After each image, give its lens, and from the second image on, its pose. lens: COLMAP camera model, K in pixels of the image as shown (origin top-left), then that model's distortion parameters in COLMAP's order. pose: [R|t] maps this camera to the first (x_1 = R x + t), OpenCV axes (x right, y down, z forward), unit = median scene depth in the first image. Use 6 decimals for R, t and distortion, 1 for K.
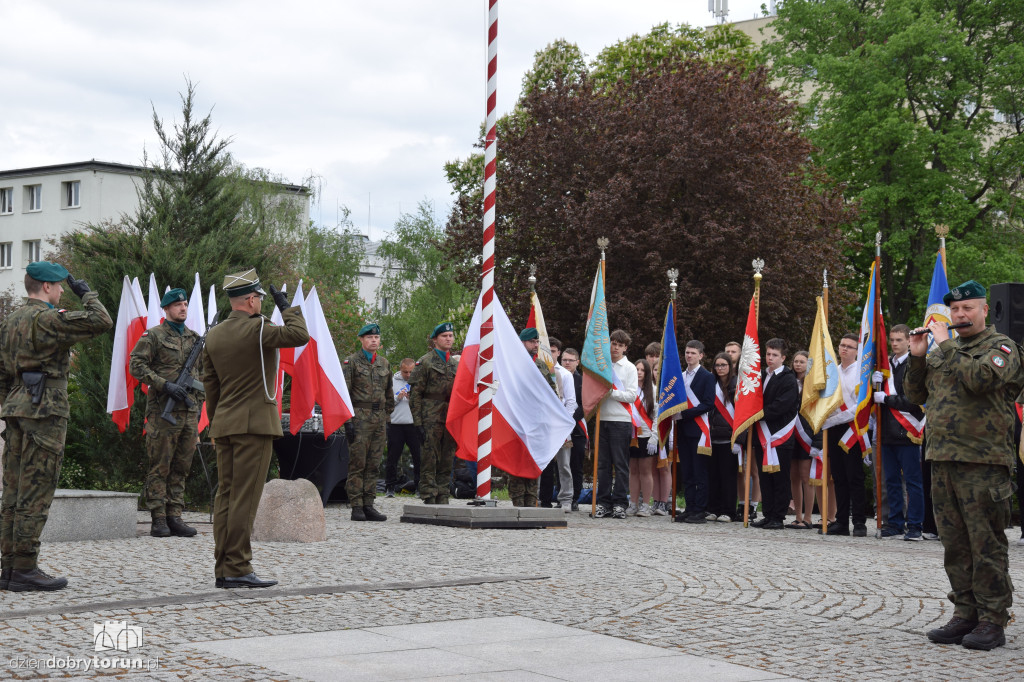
lens RADIAL K [[2146.0, 0, 512.0], [0, 2146.0, 341.0], [0, 0, 1]] dist [0.475519, 0.322688]
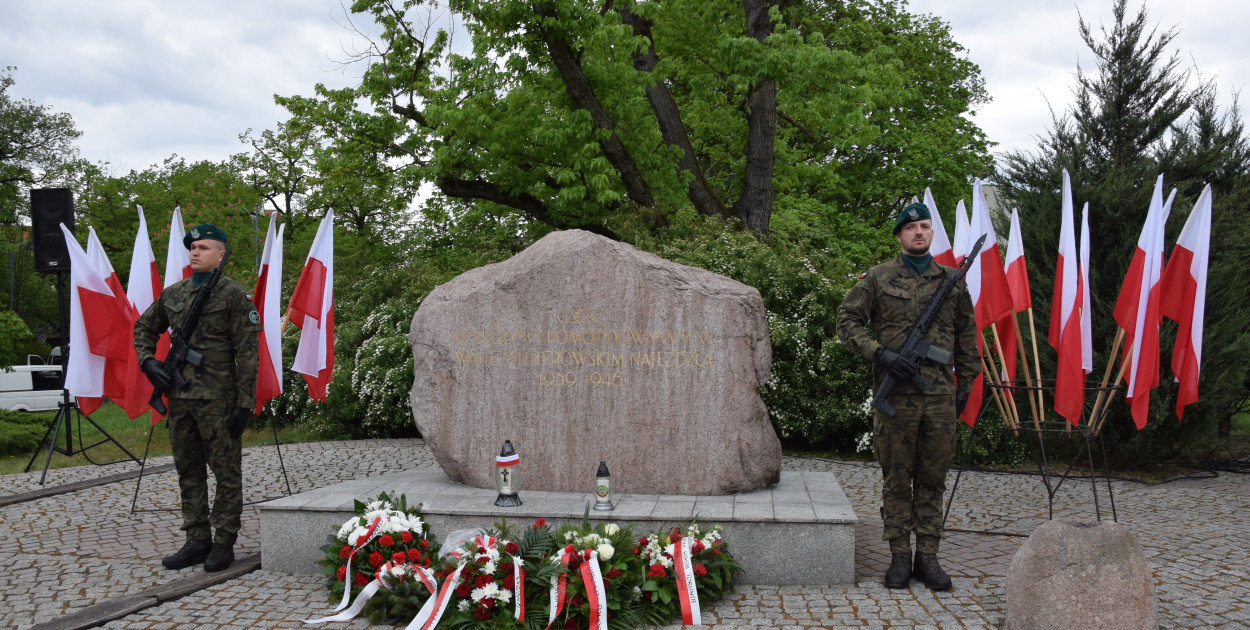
lens RADIAL K [[1087.9, 0, 625.0], [0, 1087.9, 315.0], [0, 0, 1]] dist [-0.041354, 0.008016]
pose [[0.702574, -0.026427, -0.711120, 0.006223], [0.045827, 0.998916, 0.008153, 0.001129], [0.710133, -0.038316, 0.703024, 0.314106]]
